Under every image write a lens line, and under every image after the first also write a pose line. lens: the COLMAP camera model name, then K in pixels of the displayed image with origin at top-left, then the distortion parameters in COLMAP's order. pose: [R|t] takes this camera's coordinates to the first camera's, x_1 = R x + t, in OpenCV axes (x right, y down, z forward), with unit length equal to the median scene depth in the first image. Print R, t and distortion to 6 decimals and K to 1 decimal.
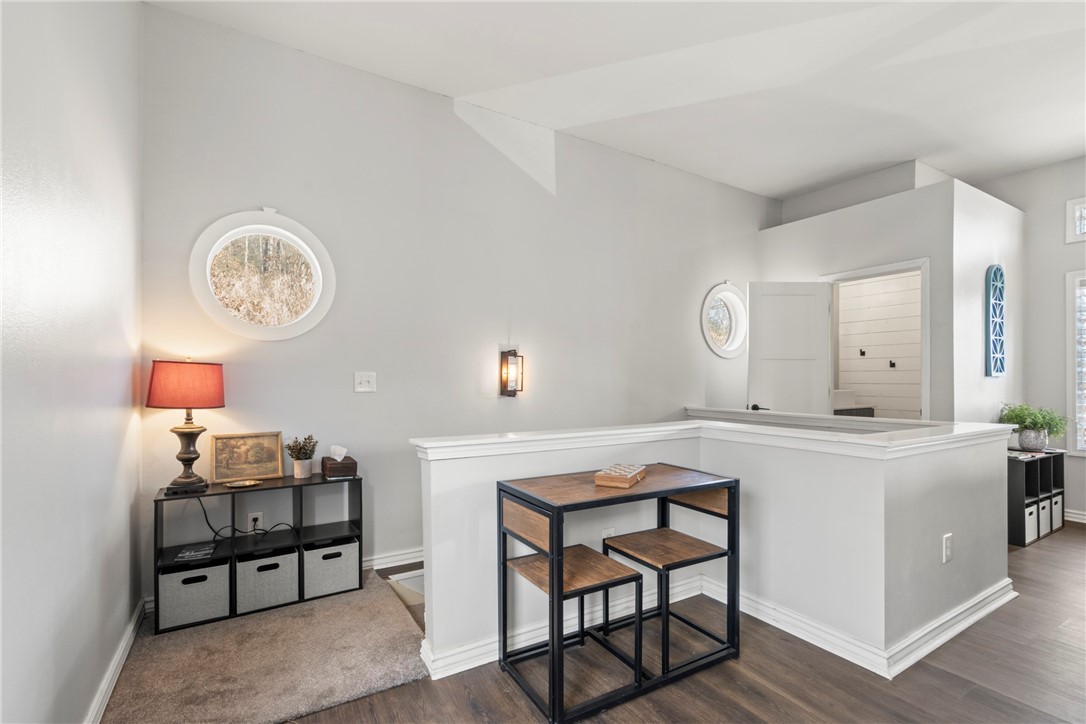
lens RADIAL K [[494.5, 0, 540.7], [0, 494.5, 377.1], [0, 0, 1]] dist [-0.001629, -0.000366]
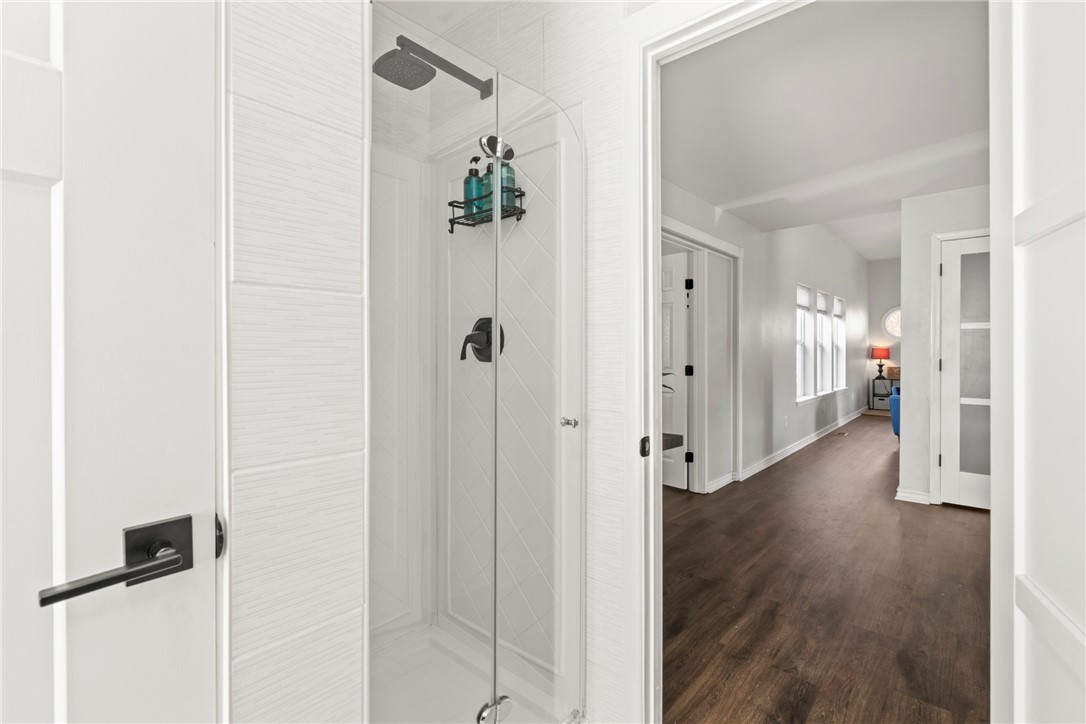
lens RADIAL K [[492.3, 0, 541.5], [0, 492.3, 358.6], [0, 0, 1]] dist [0.000725, 0.000043]
pose [[0.307435, 0.004665, -0.951558, 2.361661], [0.000735, 0.999987, 0.005140, 0.034882], [0.951569, -0.002280, 0.307427, -3.002104]]
